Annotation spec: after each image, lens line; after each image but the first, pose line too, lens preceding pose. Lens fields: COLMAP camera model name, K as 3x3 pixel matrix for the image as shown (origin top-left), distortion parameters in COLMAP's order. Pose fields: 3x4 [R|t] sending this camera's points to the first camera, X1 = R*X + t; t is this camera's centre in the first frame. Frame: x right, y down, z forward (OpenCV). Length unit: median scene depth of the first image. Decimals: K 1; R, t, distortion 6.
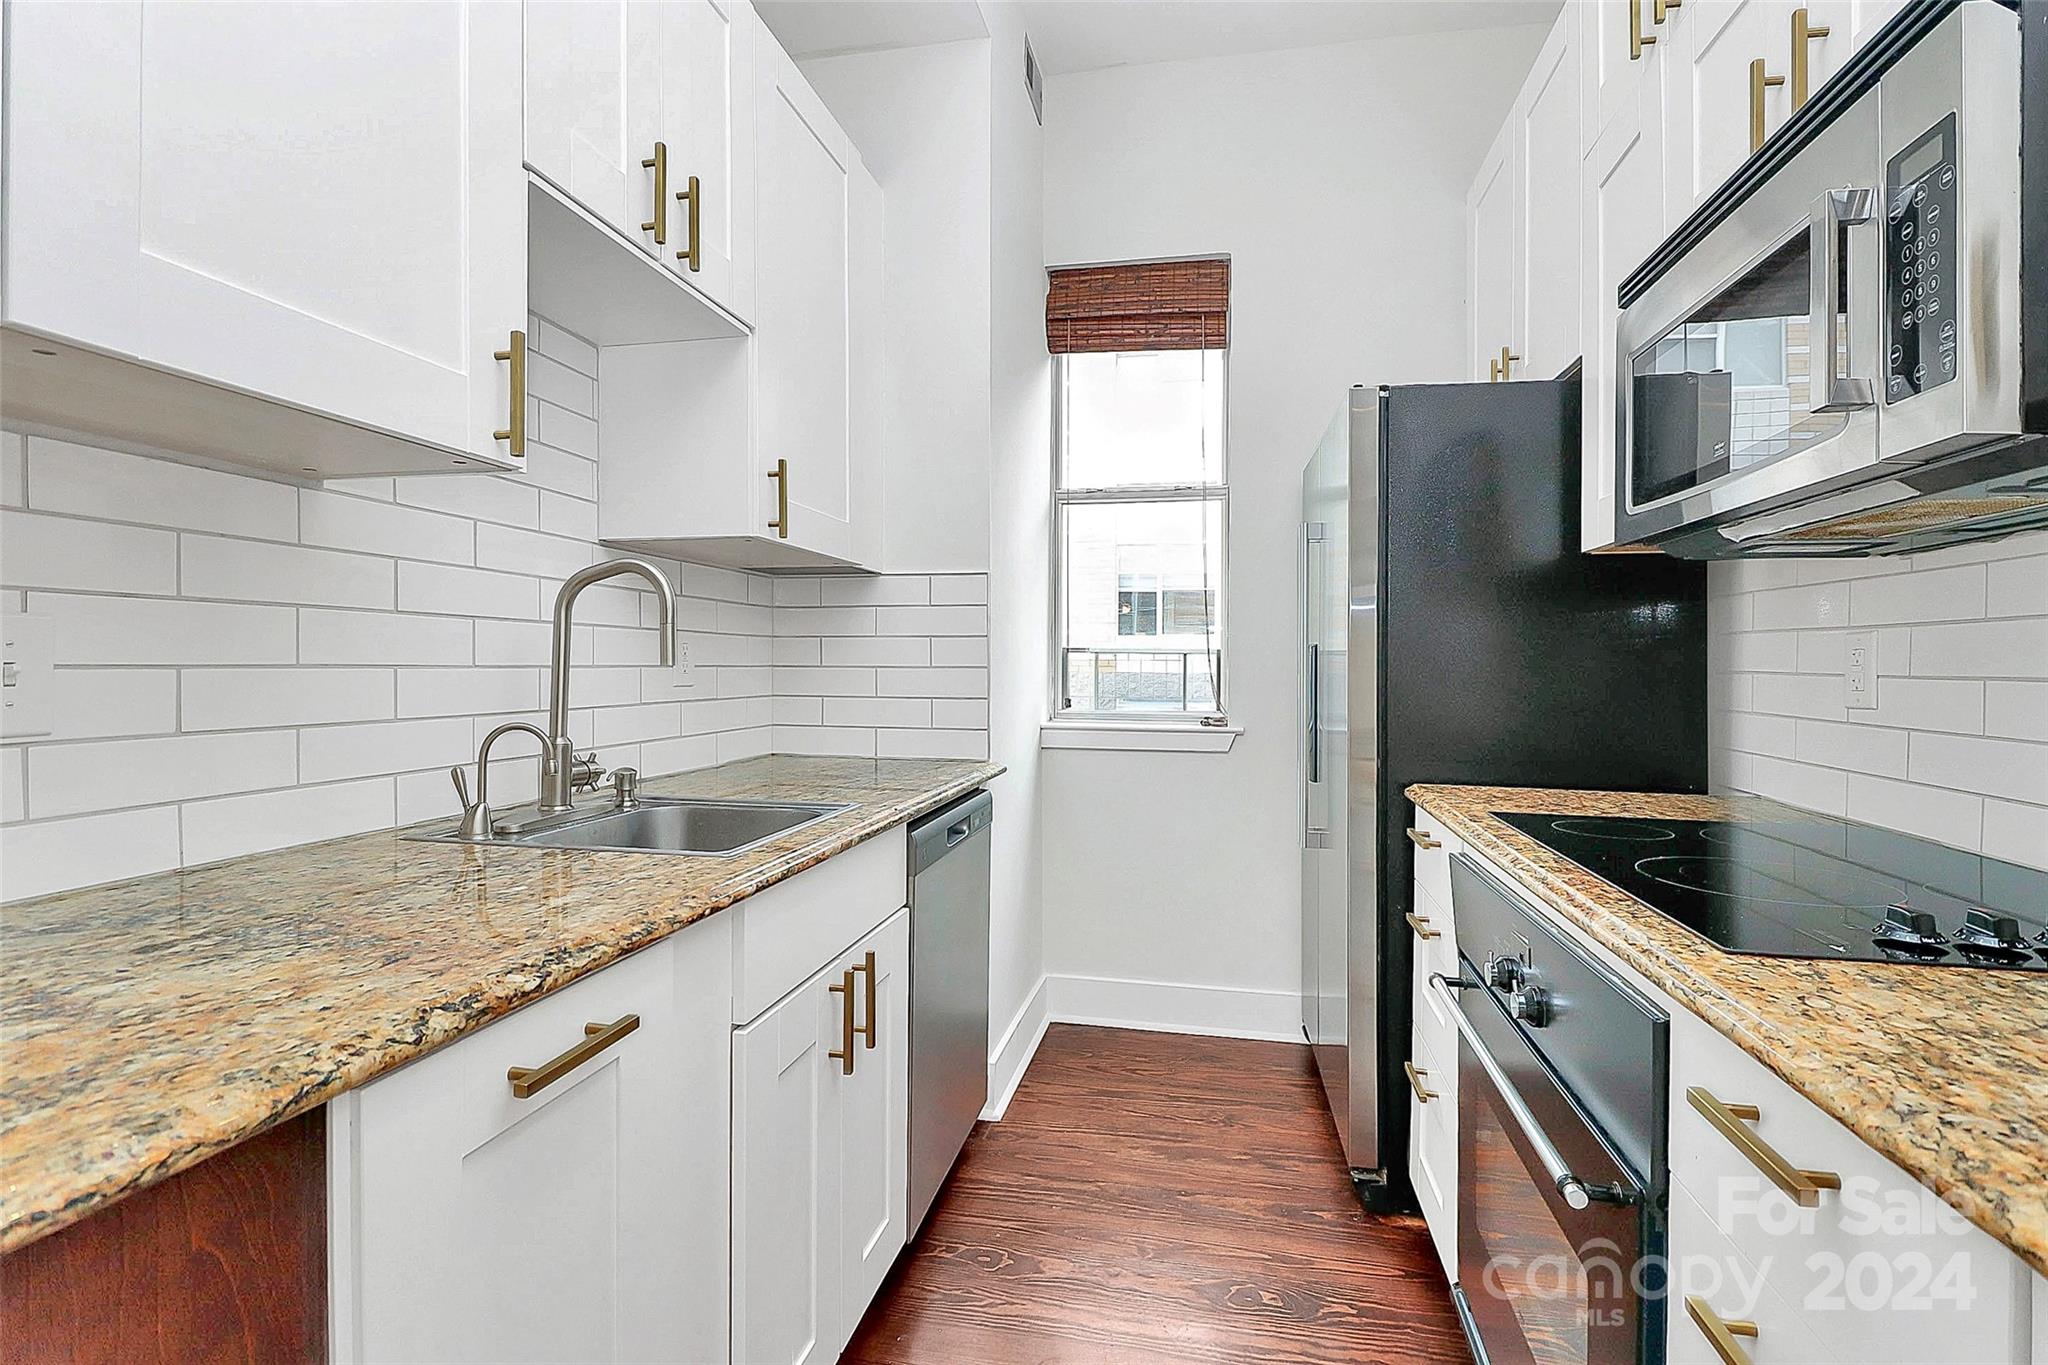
lens RADIAL K [[978.4, 0, 1020.8], [0, 978.4, 646.9], [0, 0, 1]] dist [-0.004235, -0.003637]
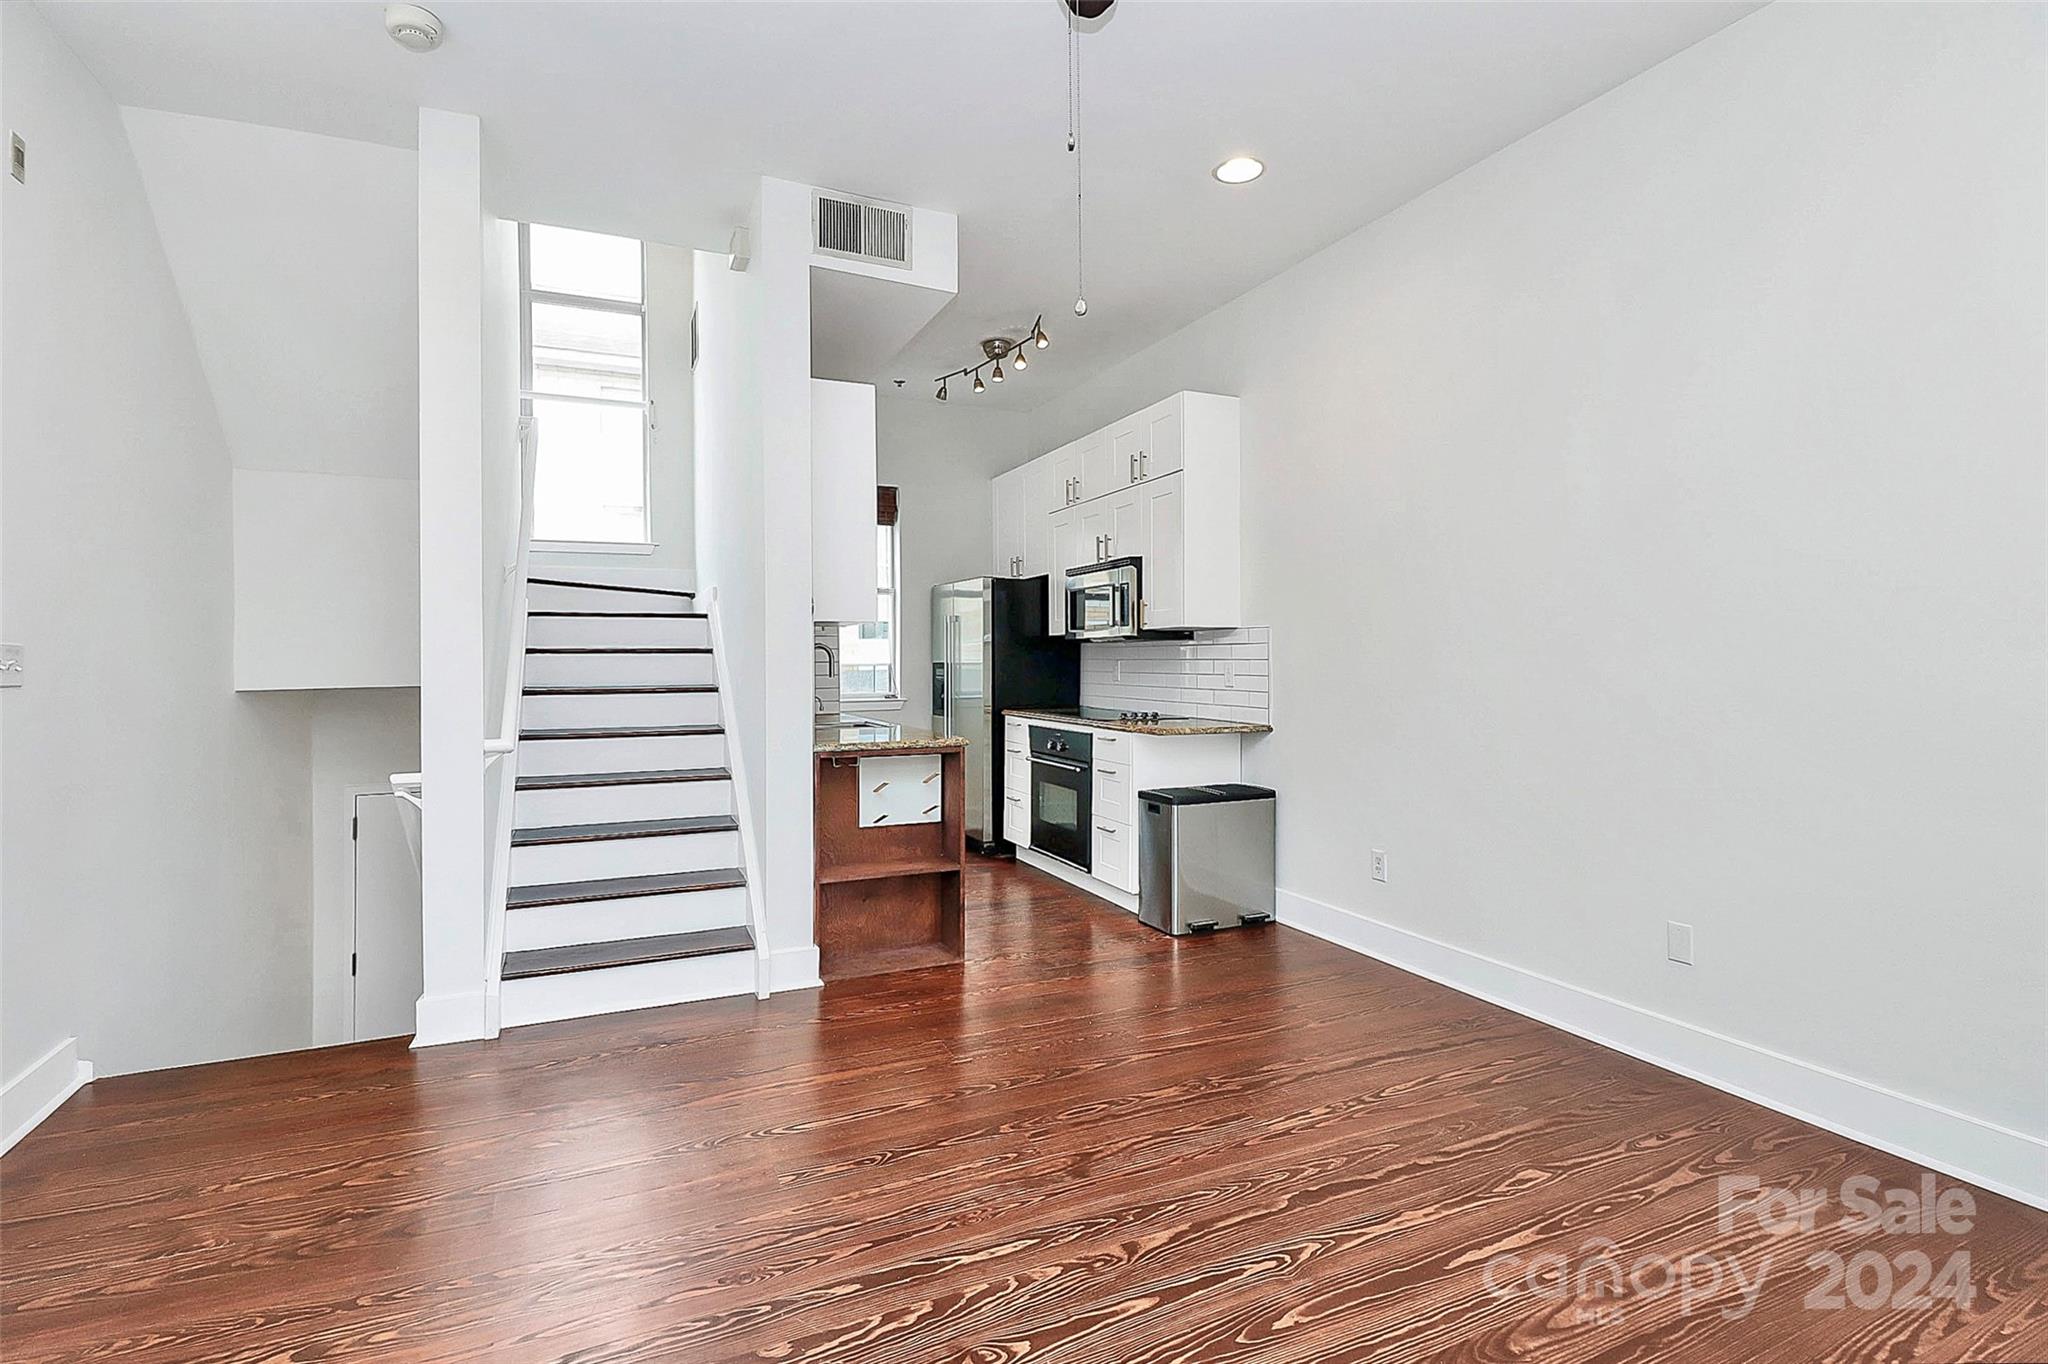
lens RADIAL K [[978.4, 0, 1028.3], [0, 978.4, 678.7], [0, 0, 1]] dist [-0.004235, -0.003637]
pose [[0.811977, -0.025218, 0.583144, -1.383739], [0.002407, 0.999202, 0.039859, -0.083973], [-0.583684, -0.030961, 0.811390, -1.600742]]
